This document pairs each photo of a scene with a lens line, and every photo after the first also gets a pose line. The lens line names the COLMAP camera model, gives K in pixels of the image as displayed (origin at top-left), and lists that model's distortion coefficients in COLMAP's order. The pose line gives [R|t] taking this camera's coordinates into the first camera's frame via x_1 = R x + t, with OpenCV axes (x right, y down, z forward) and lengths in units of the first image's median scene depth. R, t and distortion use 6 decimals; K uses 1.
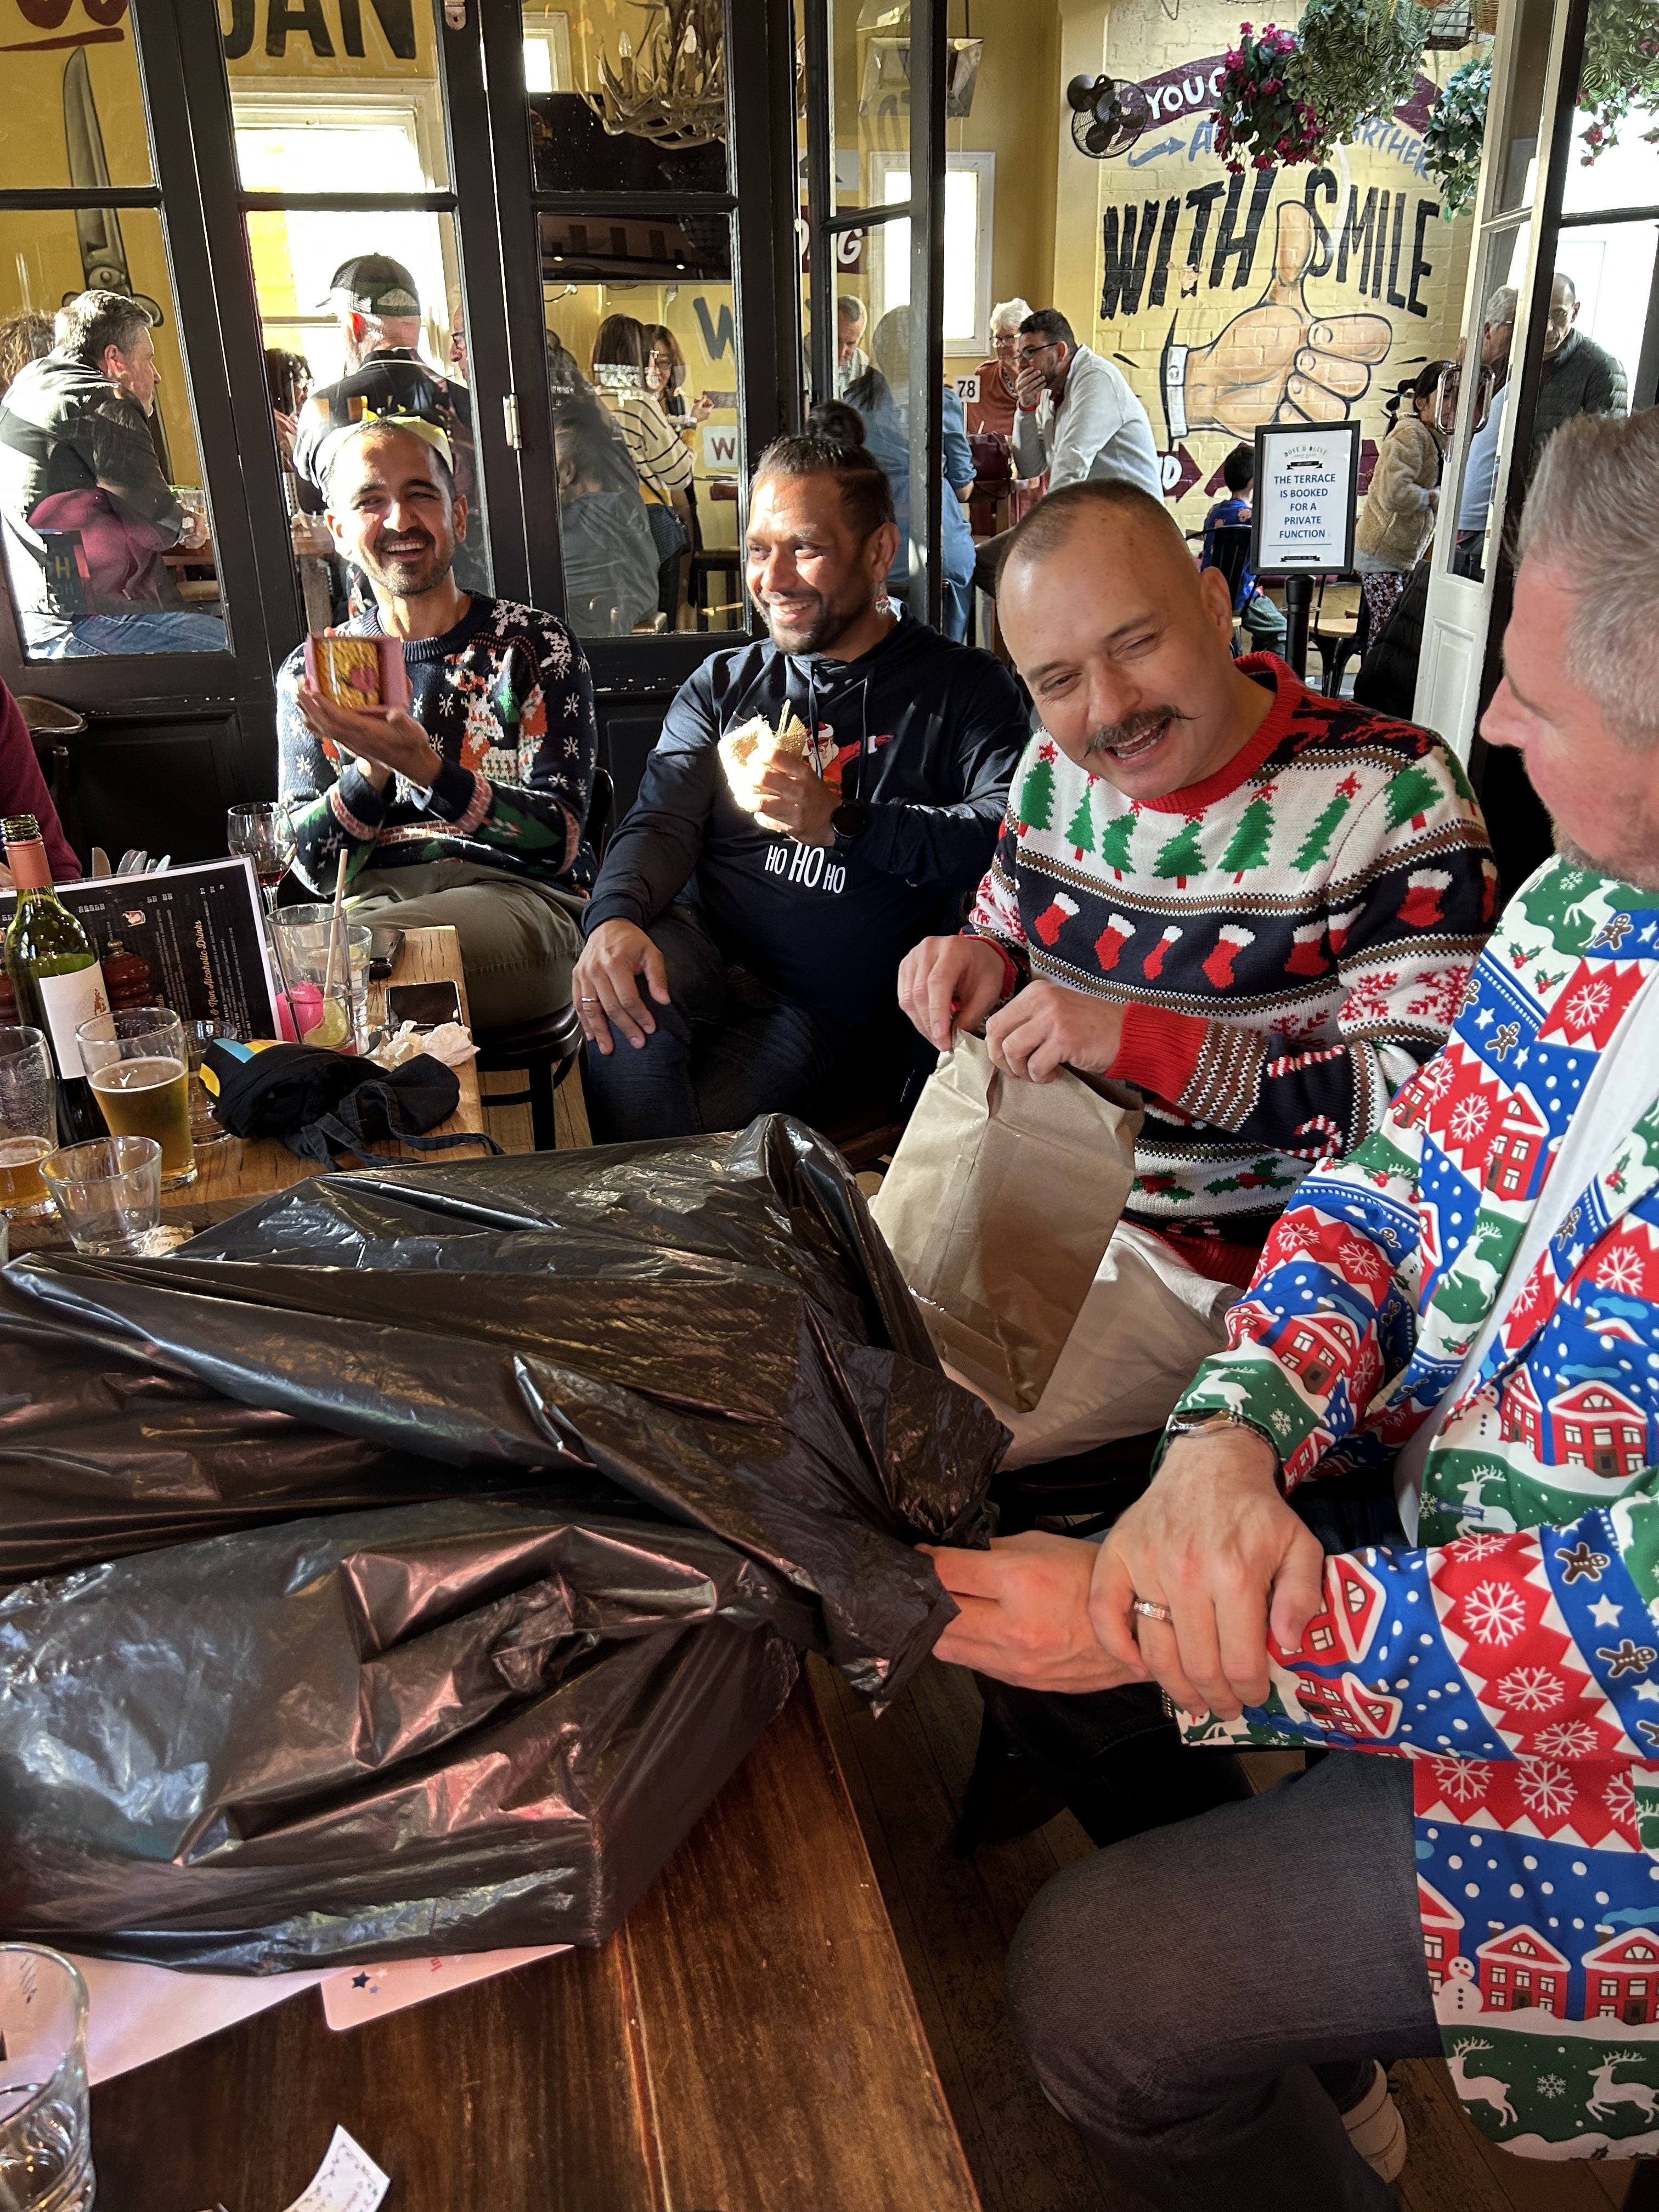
lens RADIAL K [[1724.7, 0, 853.2], [0, 1724.7, 1168.8], [0, 0, 1]] dist [0.035170, -0.064419]
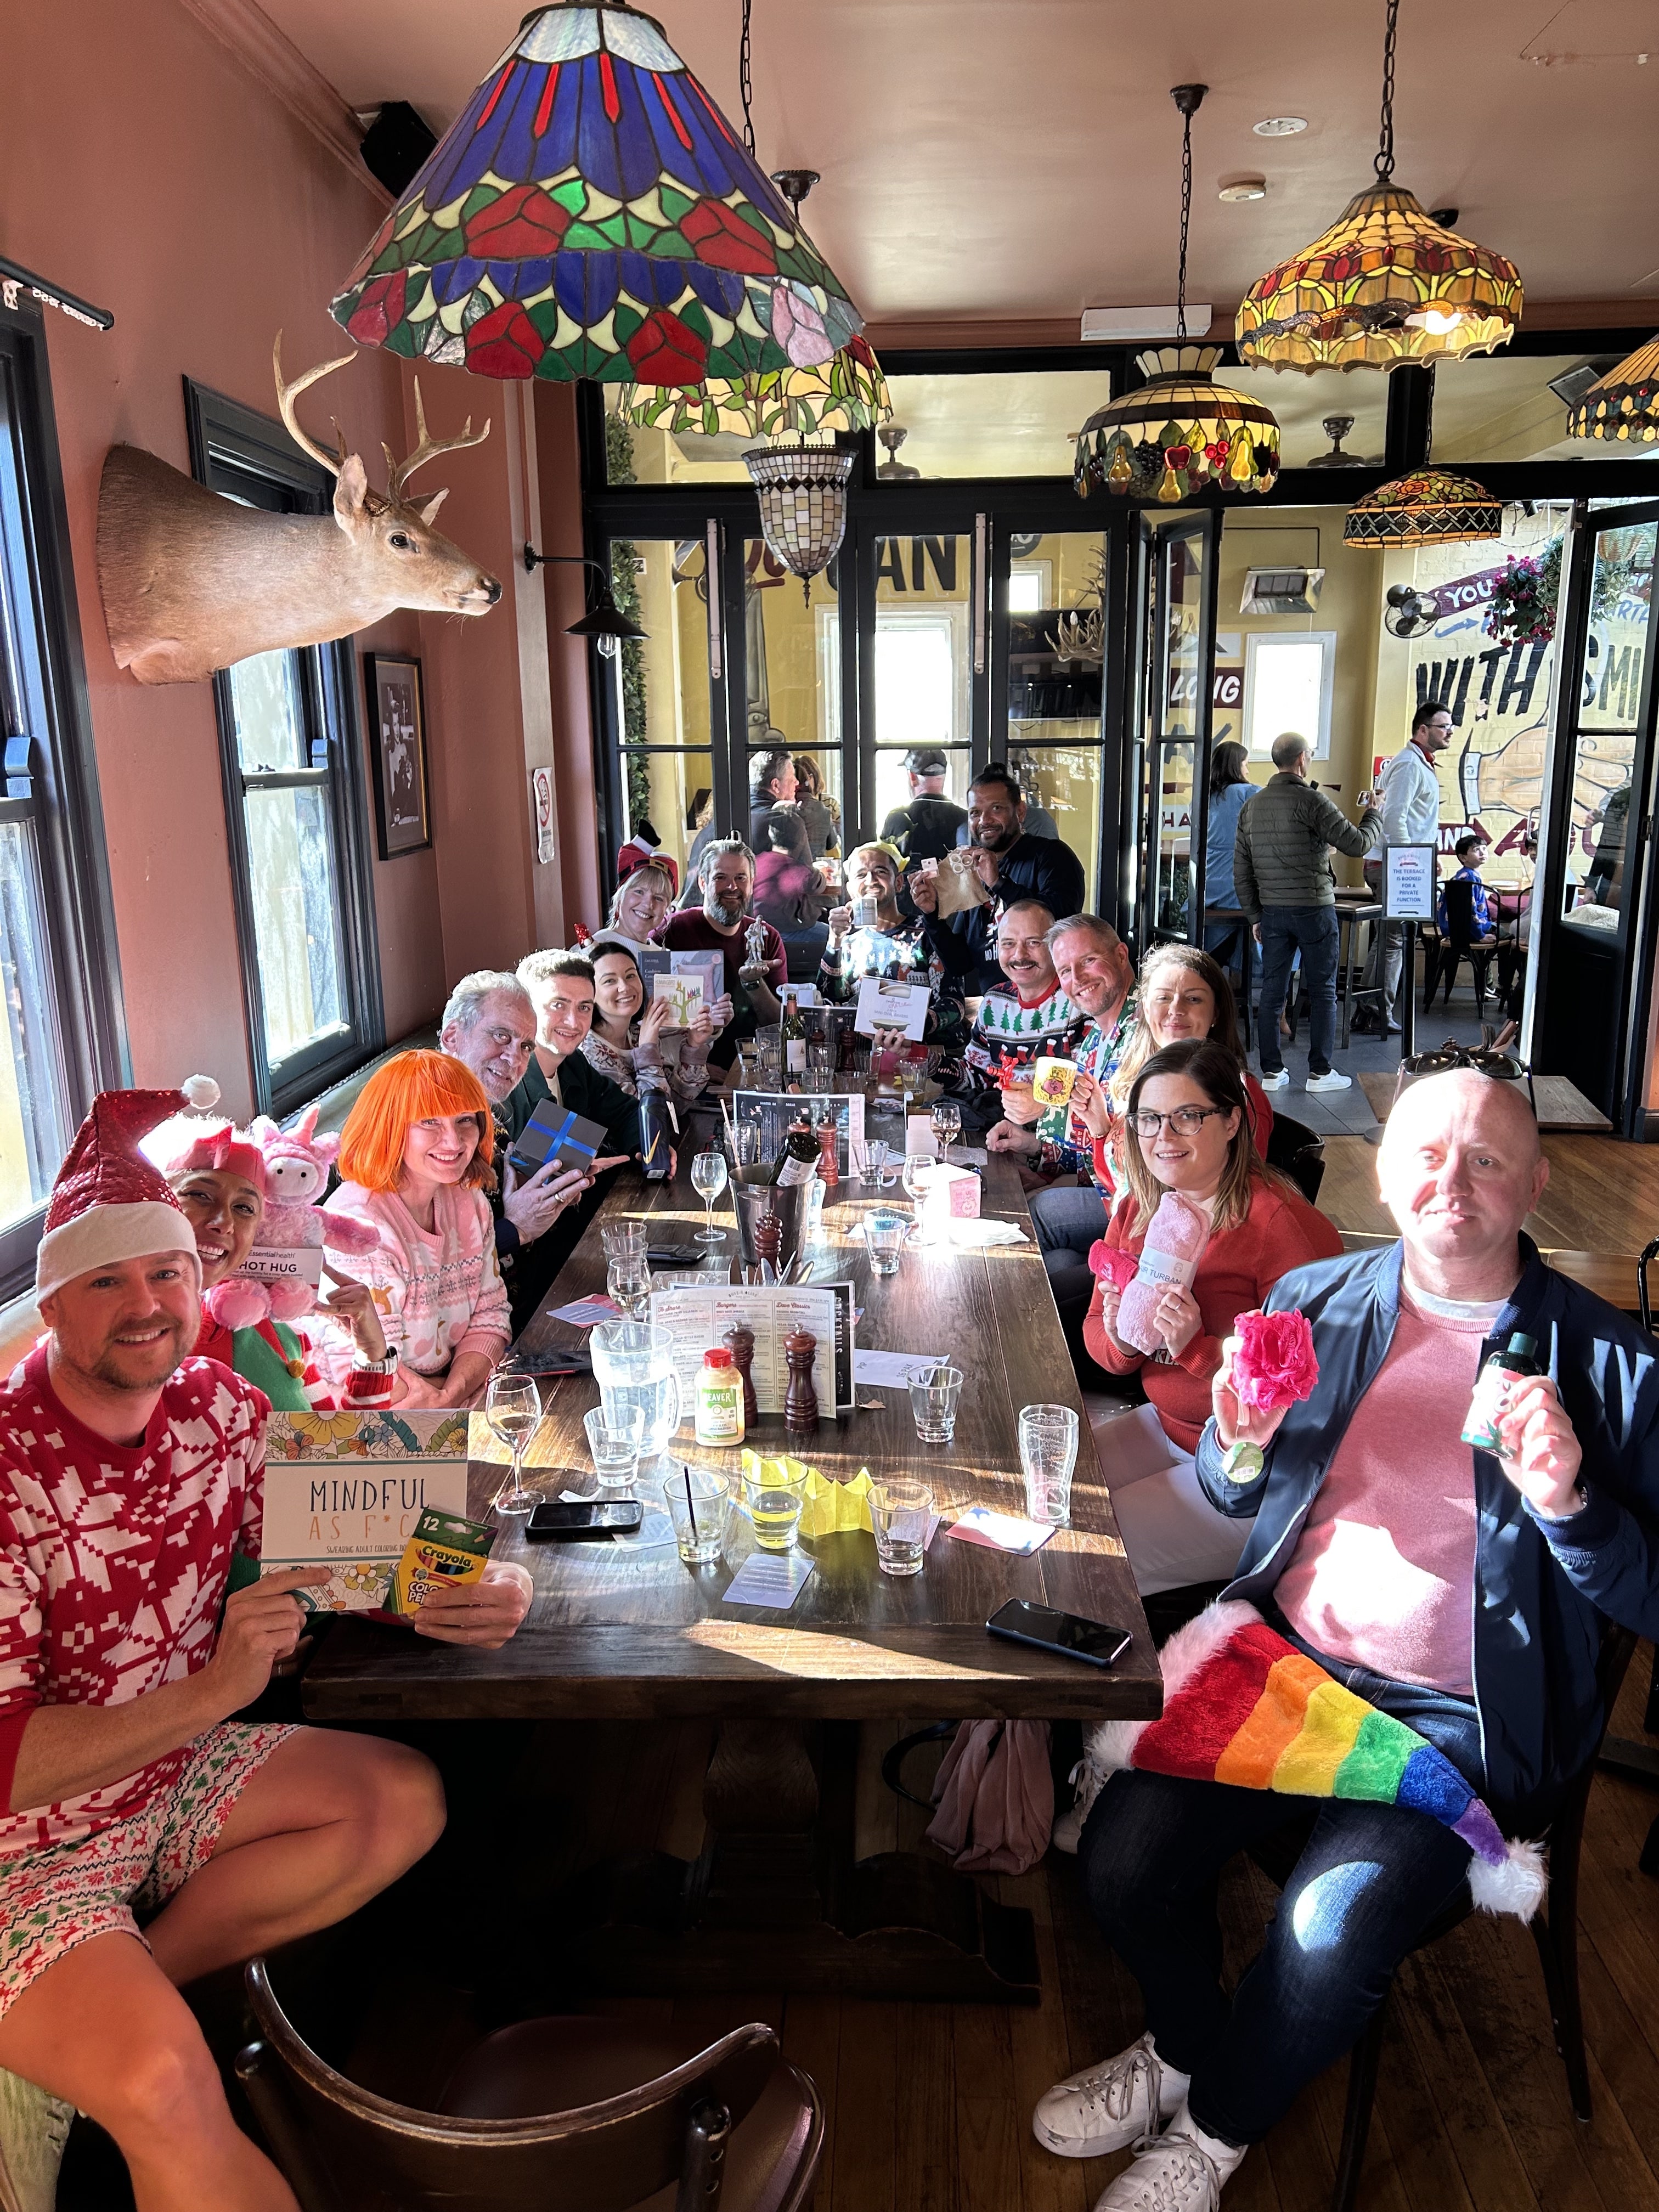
lens RADIAL K [[1698.5, 0, 821.6], [0, 1698.5, 1095.9], [0, 0, 1]] dist [0.019044, 0.000621]
pose [[0.959754, 0.063101, -0.273662, 0.082143], [-0.117017, 0.975668, -0.185418, 0.114002], [0.255304, 0.209978, 0.943784, -0.386418]]
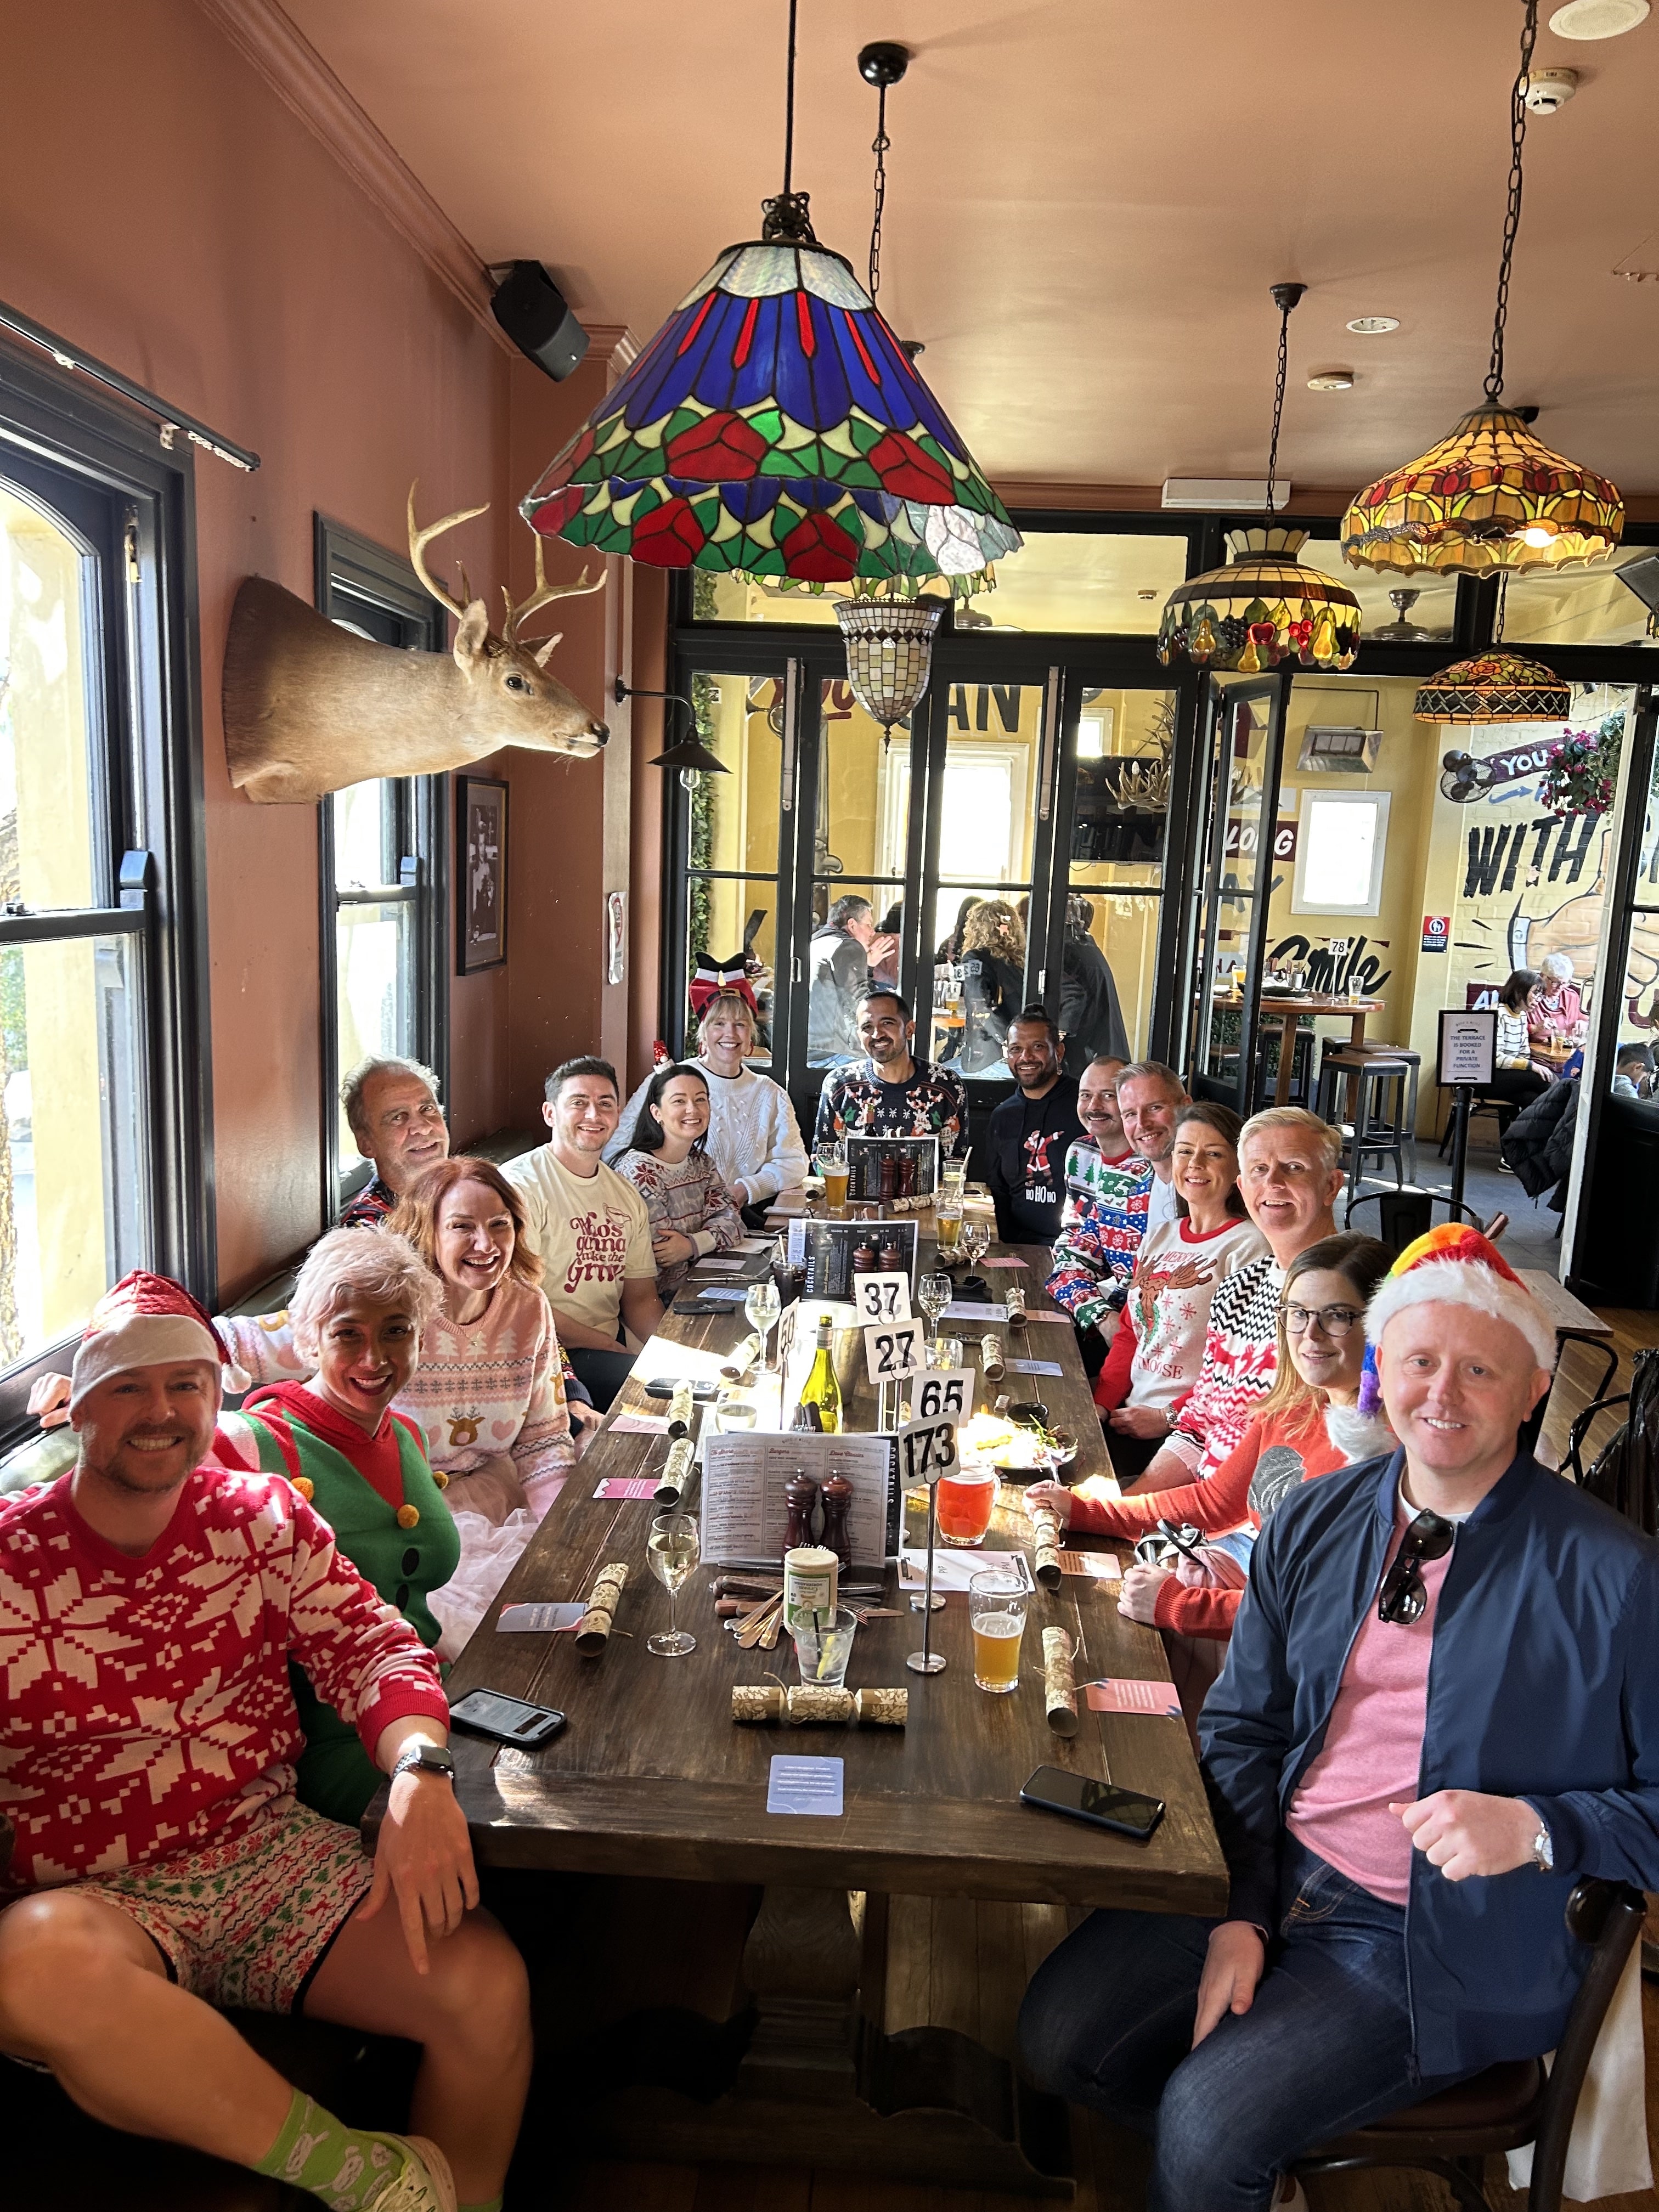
lens RADIAL K [[1692.3, 0, 829.5], [0, 1692.3, 1106.0], [0, 0, 1]] dist [0.031330, -0.000011]
pose [[0.951652, 0.101097, -0.290064, 0.072740], [-0.175475, 0.953967, -0.243218, 0.109672], [0.252123, 0.282358, 0.925585, -0.394465]]
